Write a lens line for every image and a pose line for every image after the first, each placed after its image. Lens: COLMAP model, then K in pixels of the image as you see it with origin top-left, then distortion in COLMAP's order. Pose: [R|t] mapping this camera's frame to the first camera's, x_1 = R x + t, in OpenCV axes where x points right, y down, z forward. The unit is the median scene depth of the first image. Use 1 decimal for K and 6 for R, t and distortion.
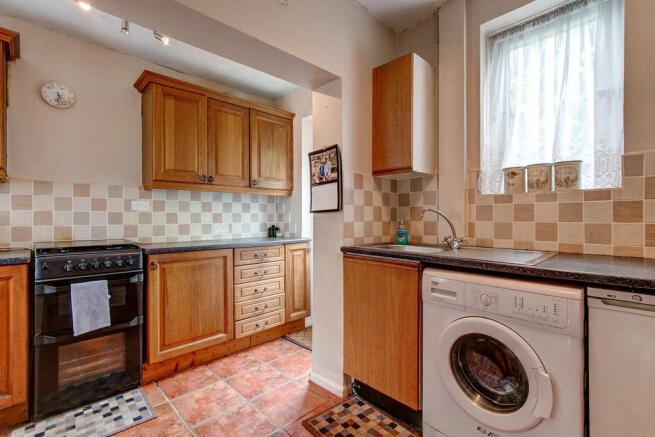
lens RADIAL K [[298.1, 0, 315.4], [0, 298.1, 219.4], [0, 0, 1]] dist [-0.000431, 0.000247]
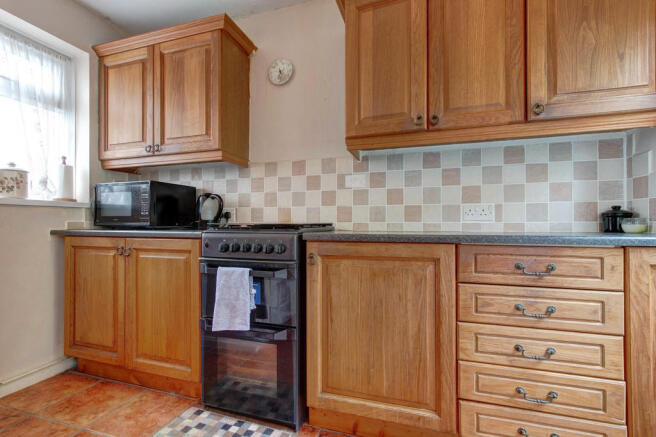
lens RADIAL K [[298.5, 0, 315.9], [0, 298.5, 219.4], [0, 0, 1]] dist [-0.000431, 0.000247]
pose [[0.491951, -0.001761, -0.870621, 0.030922], [-0.003443, 0.999986, -0.003969, 0.056631], [0.870616, 0.004950, 0.491938, 0.545590]]
